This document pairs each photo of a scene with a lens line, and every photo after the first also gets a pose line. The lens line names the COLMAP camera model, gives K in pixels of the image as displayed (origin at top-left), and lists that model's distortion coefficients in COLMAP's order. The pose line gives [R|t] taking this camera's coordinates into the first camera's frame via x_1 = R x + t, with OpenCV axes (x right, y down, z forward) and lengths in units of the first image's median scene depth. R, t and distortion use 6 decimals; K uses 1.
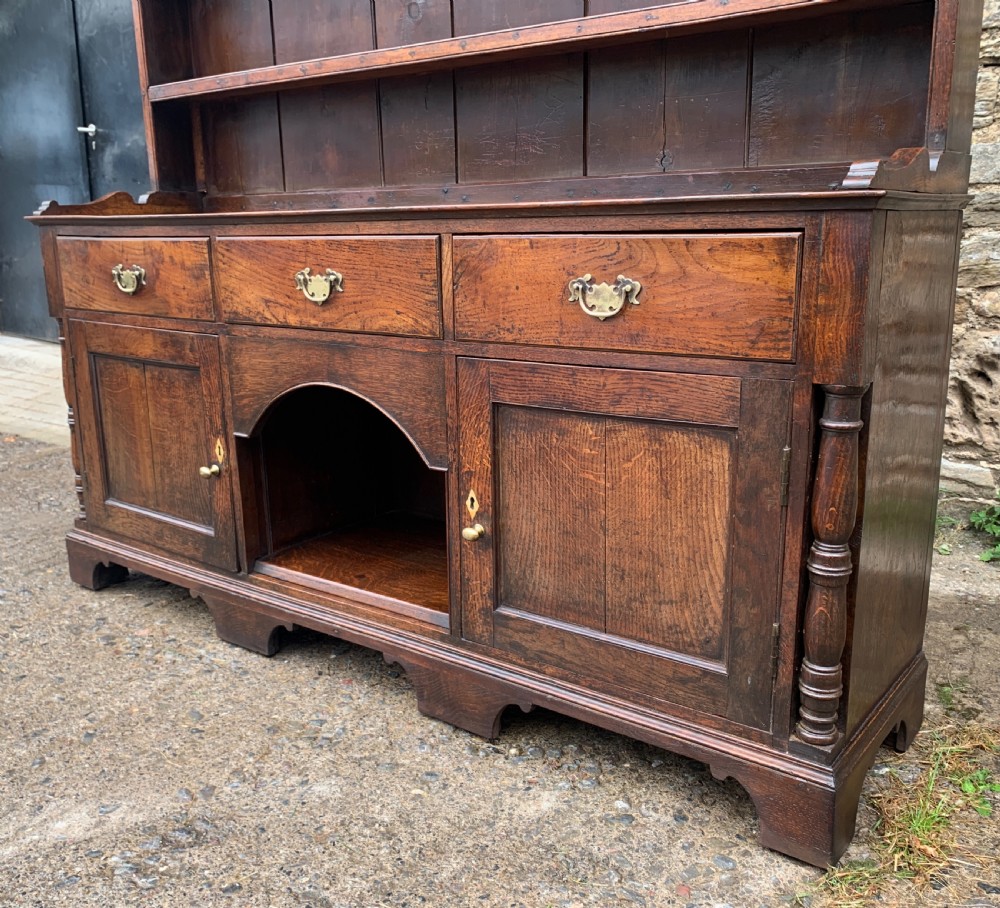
lens RADIAL K [[955.3, 0, 500.0], [0, 955.3, 454.2], [0, 0, 1]] dist [0.021113, 0.000000]
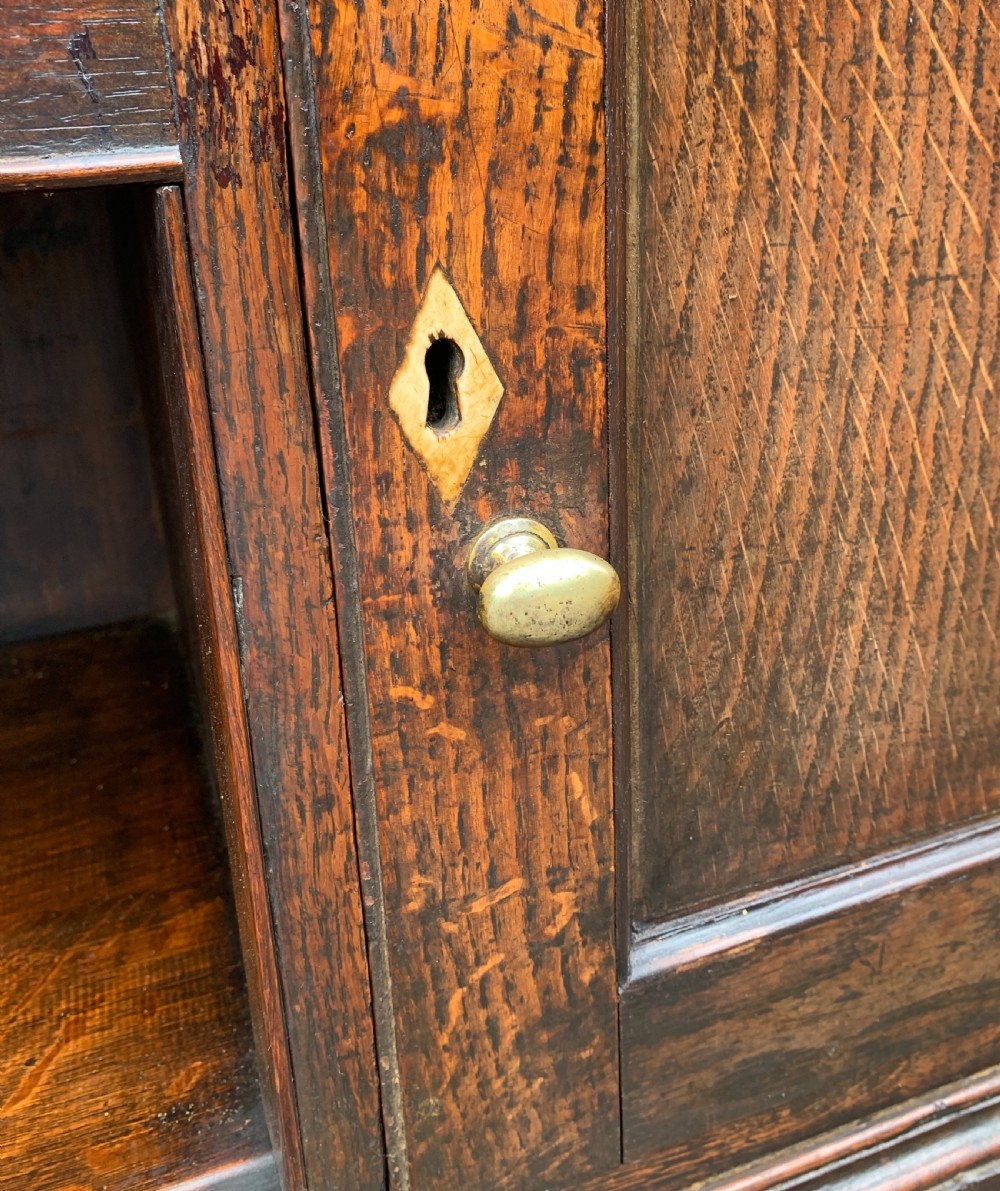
lens RADIAL K [[1144.6, 0, 517.8], [0, 1144.6, 516.8], [0, 0, 1]] dist [0.008321, 0.000000]
pose [[0.539648, -0.286134, 0.791775, -0.154020], [0.229393, 0.954862, 0.188724, 0.040628], [-0.810037, 0.079783, 0.580926, 0.883819]]
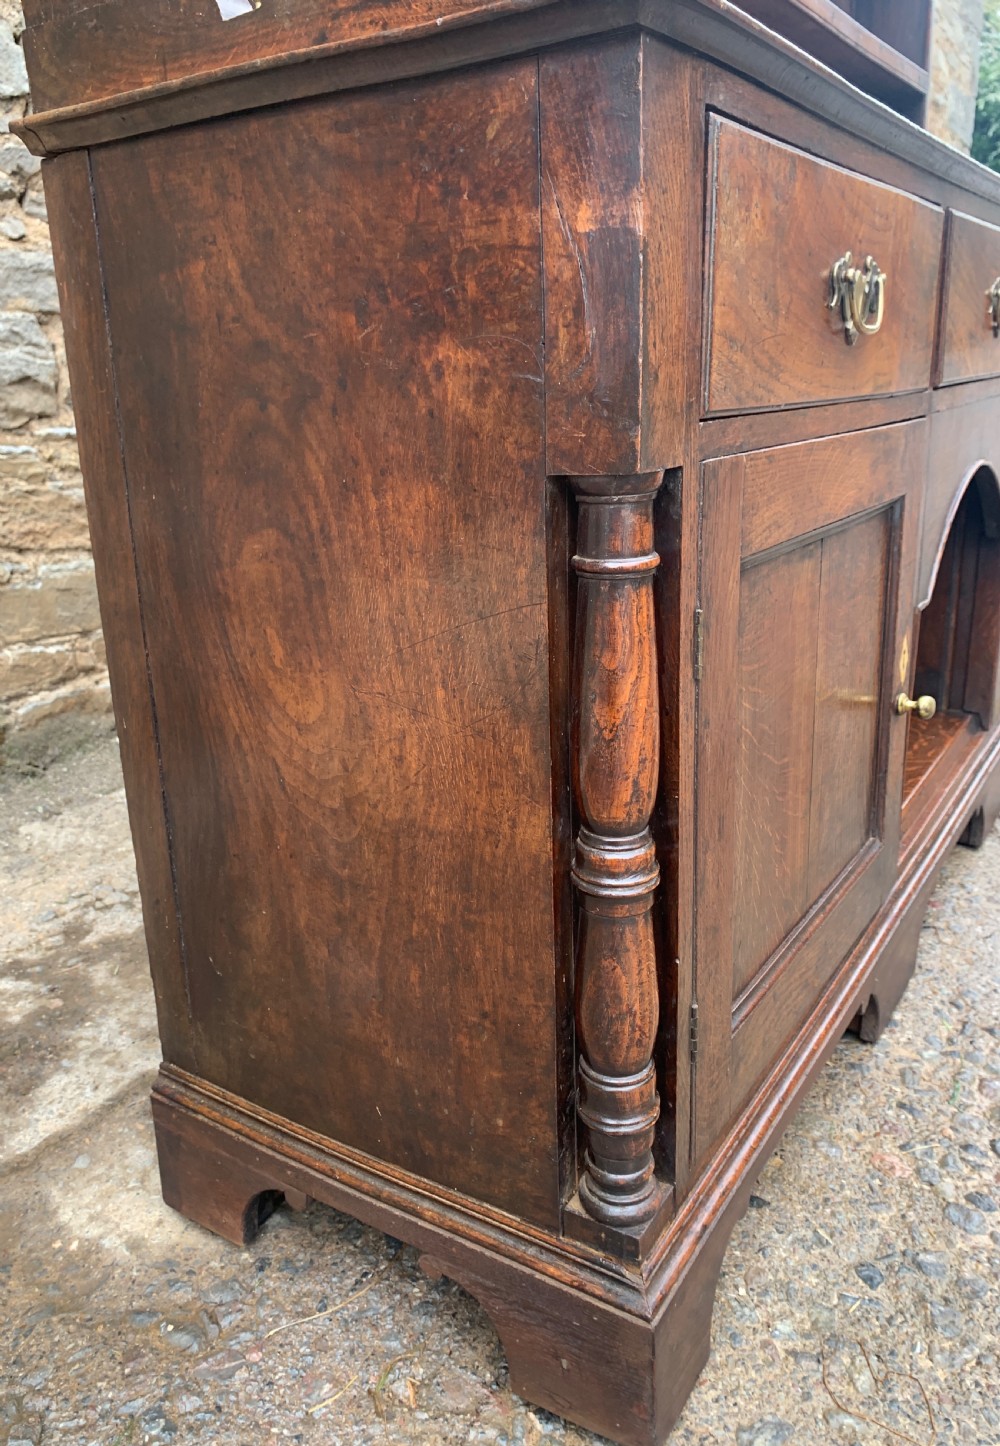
lens RADIAL K [[1111.0, 0, 465.1], [0, 1111.0, 713.9], [0, 0, 1]] dist [0.026678, -0.020814]
pose [[-0.047824, -0.274737, 0.960329, -1.035879], [0.280614, 0.919014, 0.276892, -0.246574], [-0.958628, 0.282724, 0.033144, 1.472526]]
